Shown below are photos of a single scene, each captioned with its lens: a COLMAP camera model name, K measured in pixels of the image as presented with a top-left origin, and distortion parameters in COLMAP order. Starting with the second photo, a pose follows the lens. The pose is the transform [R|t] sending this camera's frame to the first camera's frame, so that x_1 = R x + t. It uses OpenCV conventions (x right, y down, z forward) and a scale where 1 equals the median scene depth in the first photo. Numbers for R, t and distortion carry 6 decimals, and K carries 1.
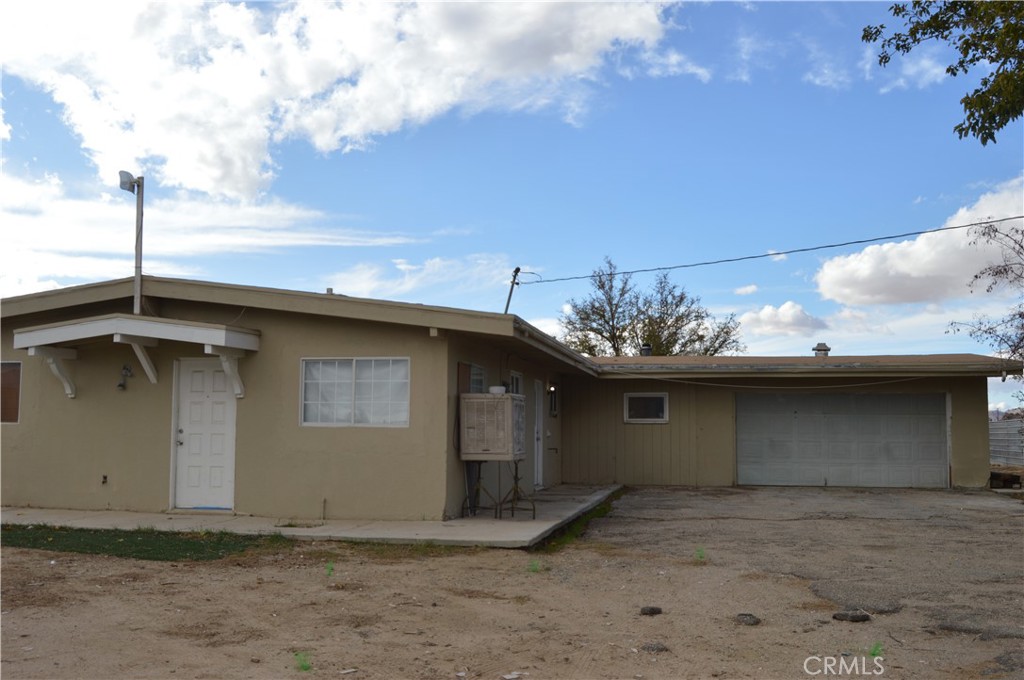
lens RADIAL K [[969.7, 0, 514.2], [0, 969.7, 350.9], [0, 0, 1]] dist [-0.079641, -0.001948]
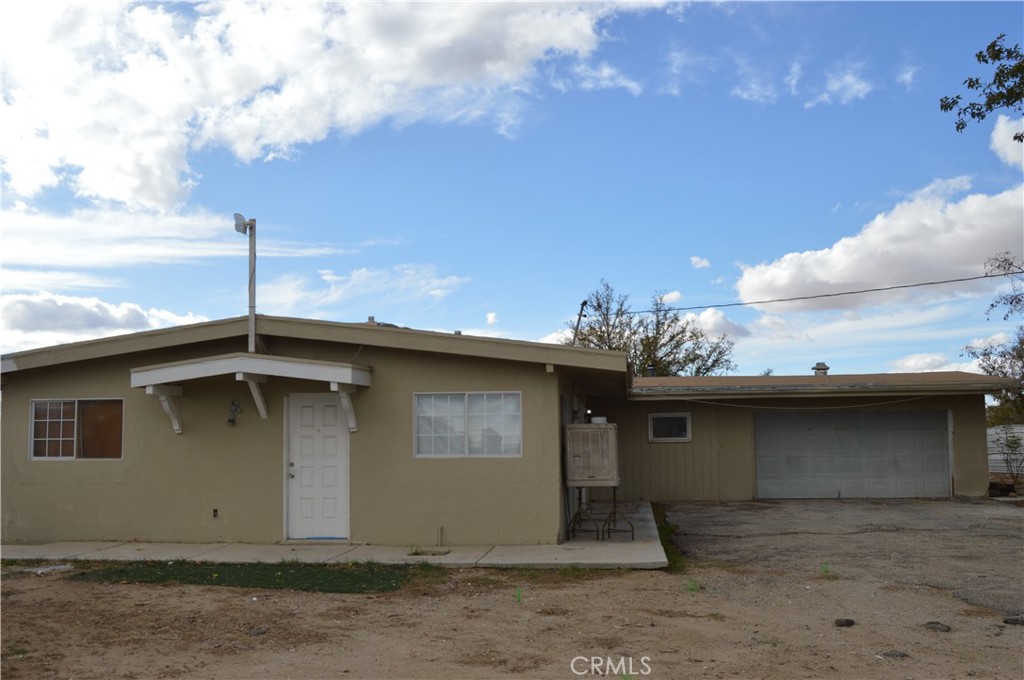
lens RADIAL K [[979.8, 0, 524.5], [0, 979.8, 340.7], [0, 0, 1]] dist [-0.084169, -0.001046]
pose [[0.995763, -0.008107, 0.091599, -0.123859], [0.009961, 0.999754, -0.019796, -0.017025], [-0.091416, 0.020625, 0.995599, -0.045522]]
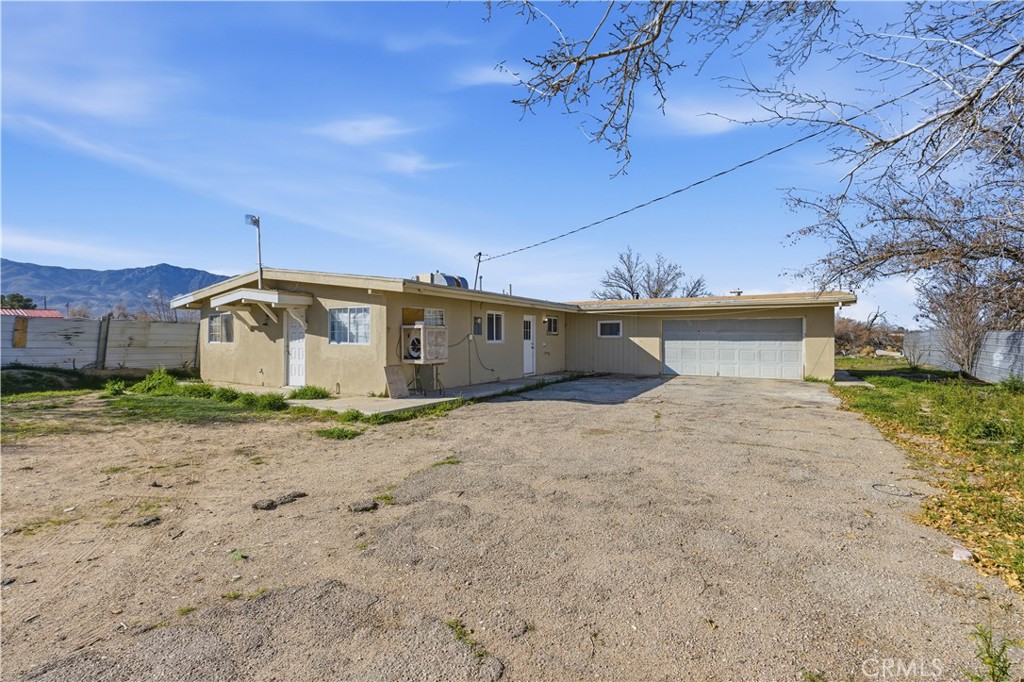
lens RADIAL K [[445.7, 0, 512.7], [0, 445.7, 332.0], [0, 0, 1]] dist [-0.020205, 0.000090]
pose [[0.943863, -0.009211, -0.330210, 0.251485], [0.032404, 0.997372, 0.064801, 0.005991], [0.328745, -0.071864, 0.941680, 0.190528]]
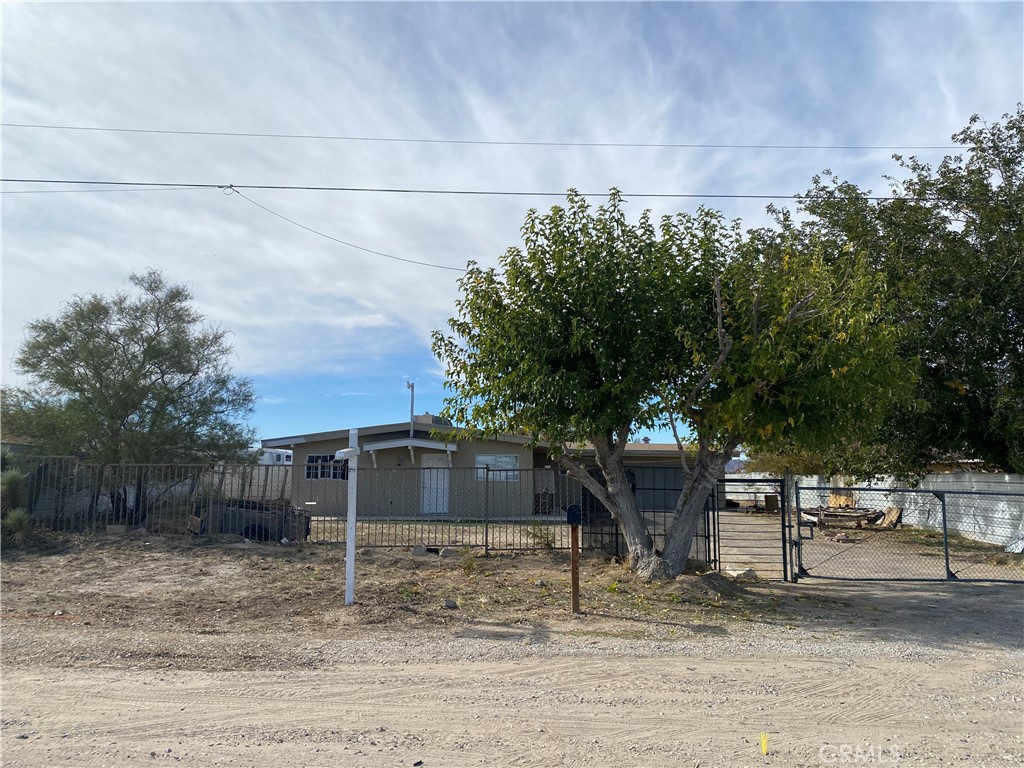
lens RADIAL K [[791.4, 0, 512.0], [0, 791.4, 384.0], [0, 0, 1]] dist [0.143335, -0.518133]
pose [[0.979890, 0.023155, 0.198191, -0.347834], [-0.017202, 0.999349, -0.031705, -0.074103], [-0.198796, 0.027658, 0.979651, -0.710578]]
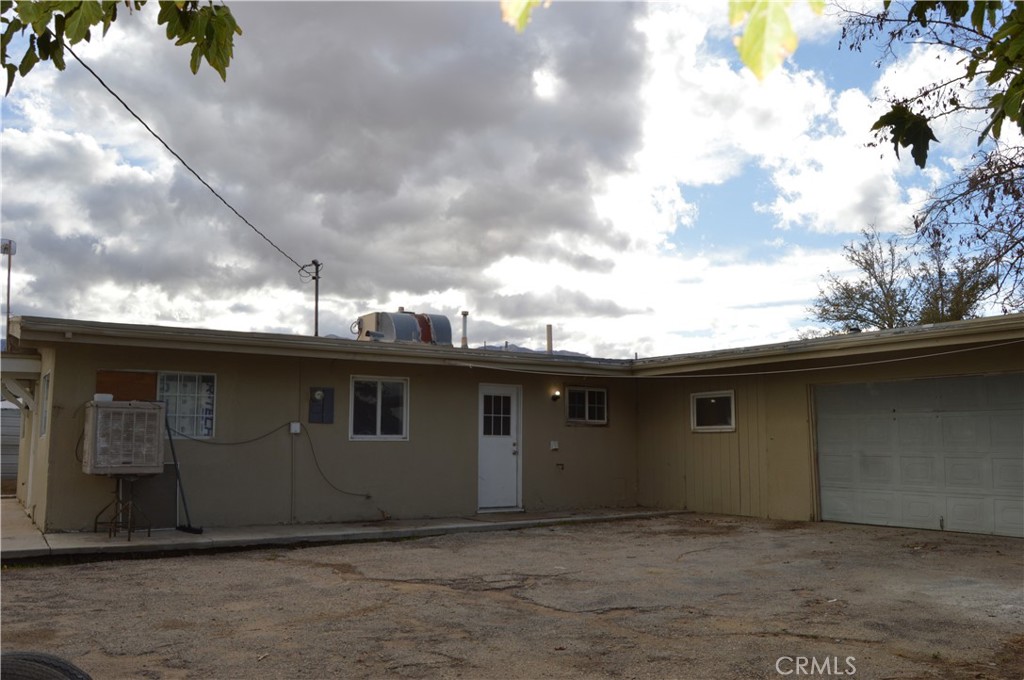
lens RADIAL K [[819.4, 0, 512.0], [0, 819.4, 340.0], [0, 0, 1]] dist [-0.081019, 0.009185]
pose [[0.709412, -0.093097, -0.698618, 0.505372], [0.061333, 0.995632, -0.070396, 0.040001], [0.702120, 0.007092, 0.712023, 0.455141]]
